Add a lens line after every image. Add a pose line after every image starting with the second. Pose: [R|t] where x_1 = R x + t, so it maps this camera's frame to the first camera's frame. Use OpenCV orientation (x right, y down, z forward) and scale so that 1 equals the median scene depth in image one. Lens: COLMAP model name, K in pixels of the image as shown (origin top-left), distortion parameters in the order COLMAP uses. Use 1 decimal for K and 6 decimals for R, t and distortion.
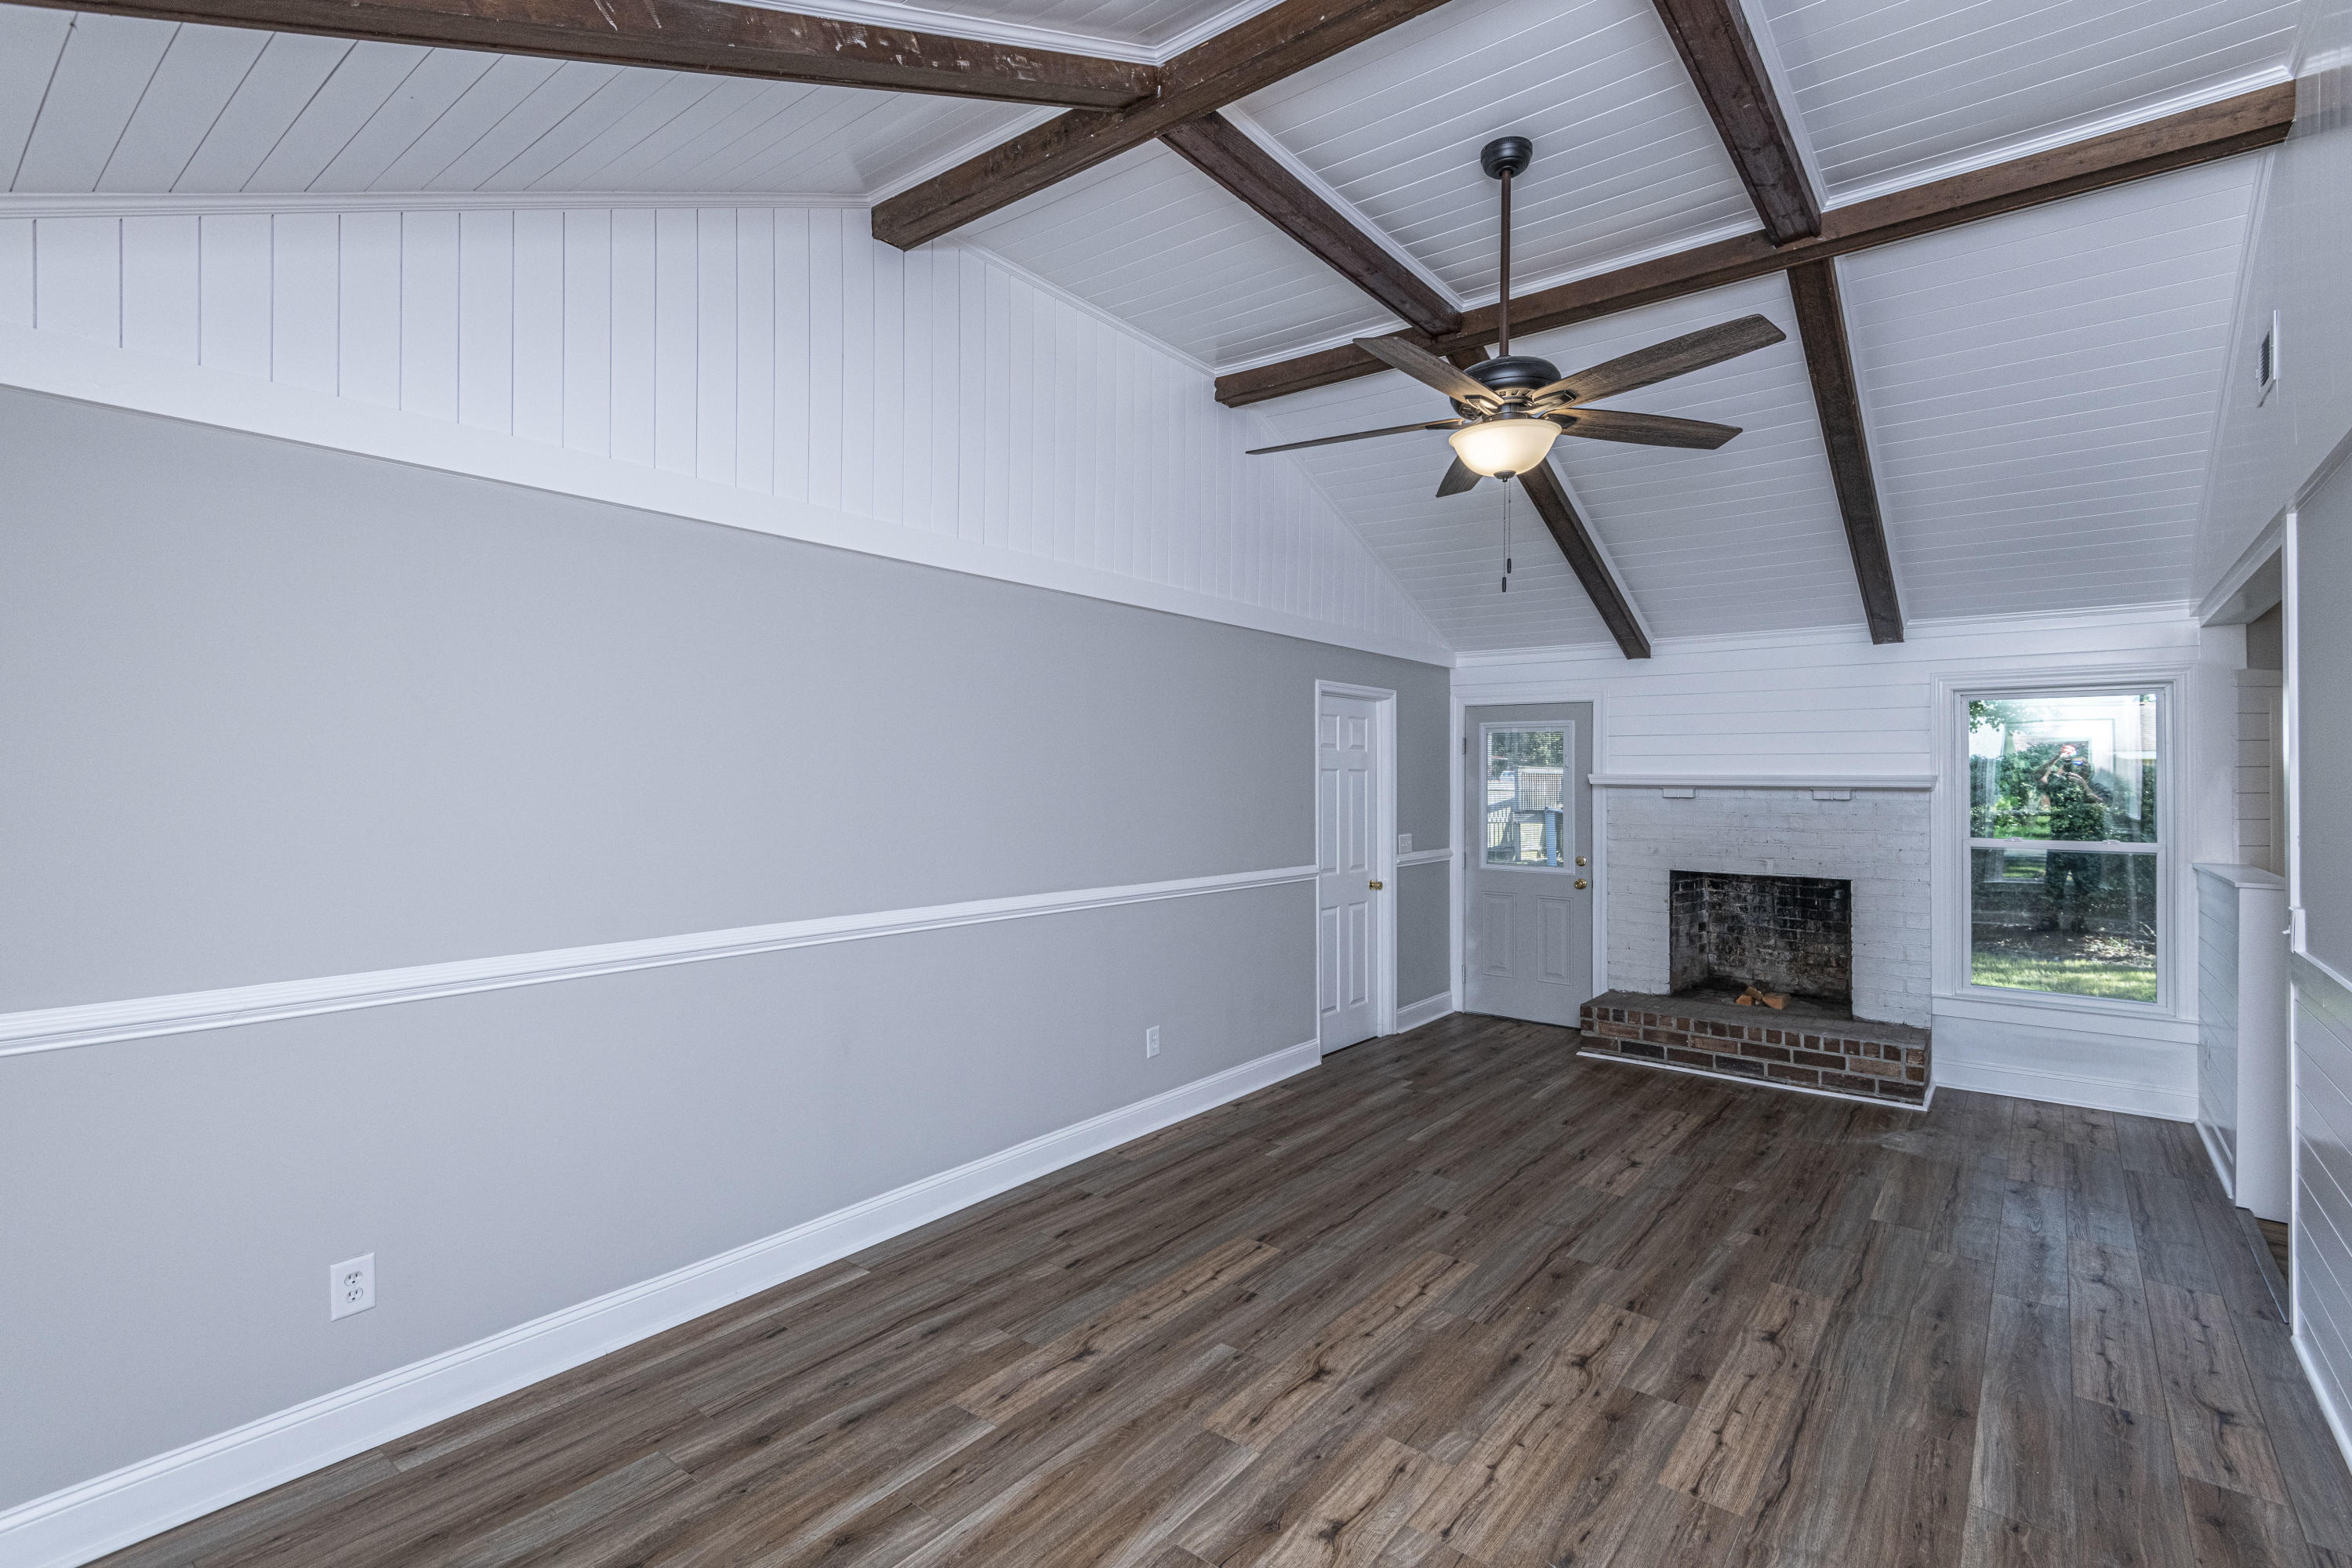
lens RADIAL K [[1084.6, 0, 1183.7], [0, 1084.6, 763.8], [0, 0, 1]] dist [0.041998, -0.024533]
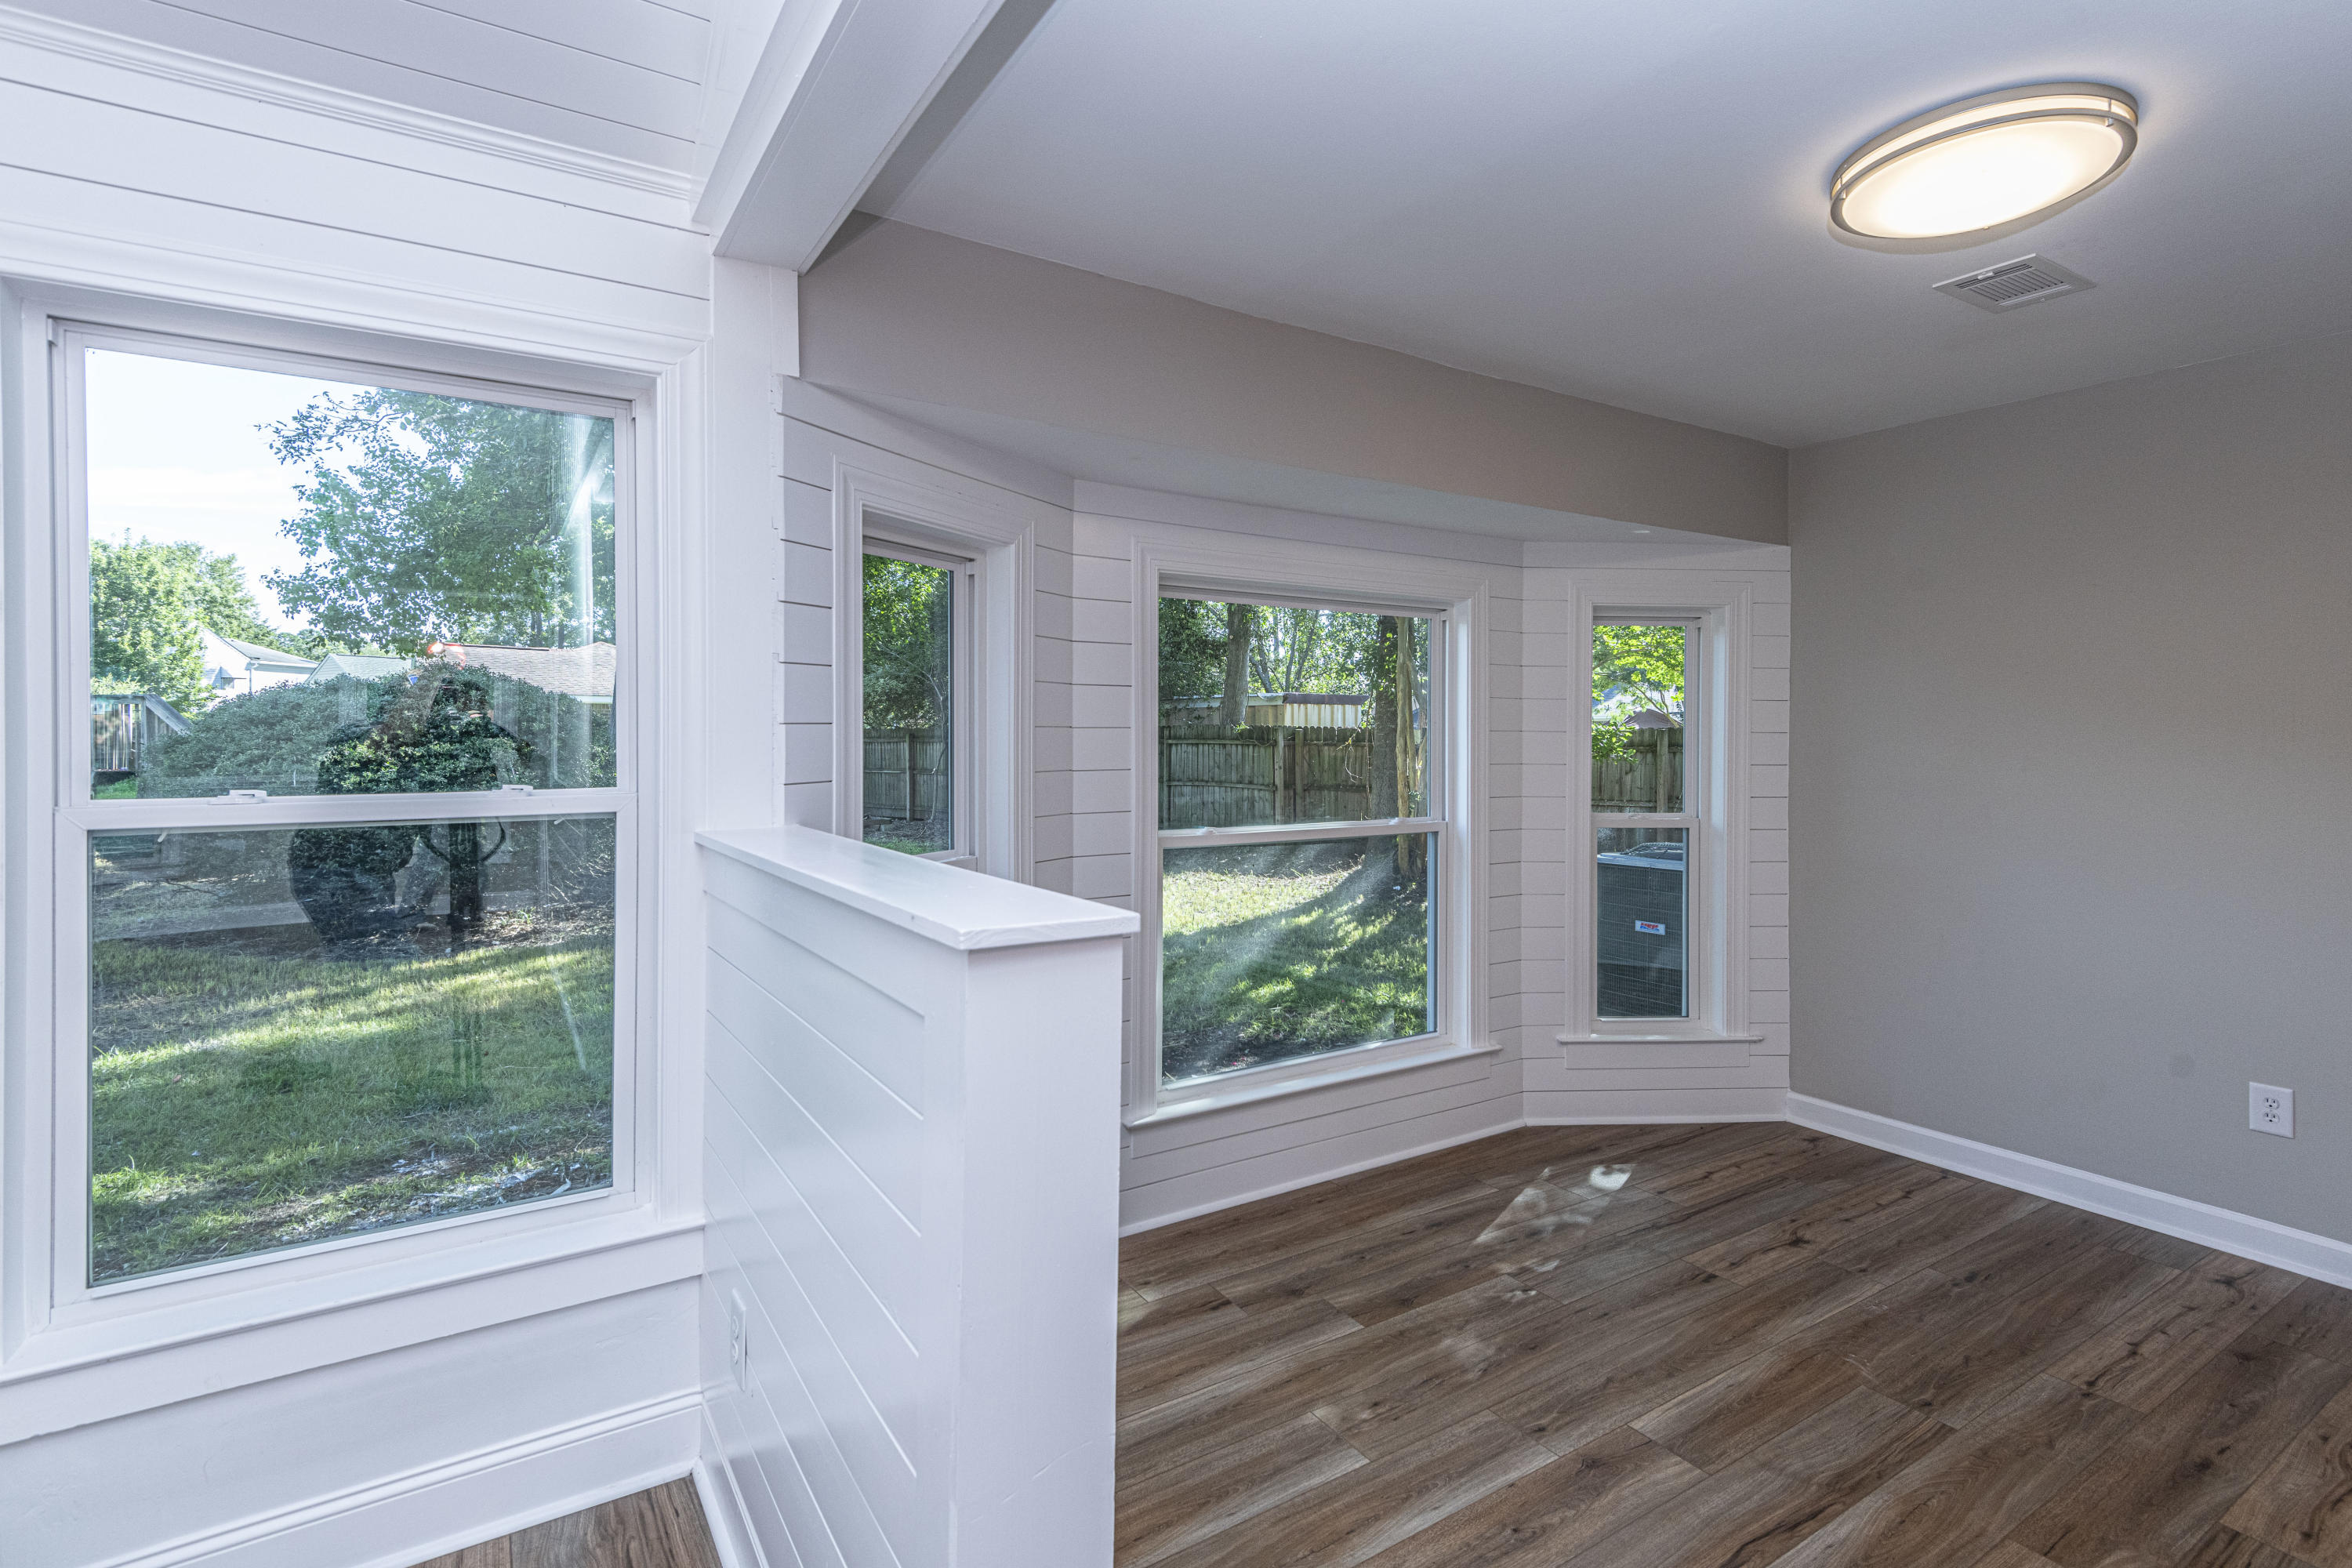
lens RADIAL K [[1116.0, 0, 1176.7], [0, 1116.0, 748.8], [0, 0, 1]] dist [0.041657, -0.025046]
pose [[0.336611, -0.015063, 0.941523, 0.725086], [-0.012389, 0.999715, 0.020424, 0.063164], [-0.941562, -0.018540, 0.336328, 0.860700]]
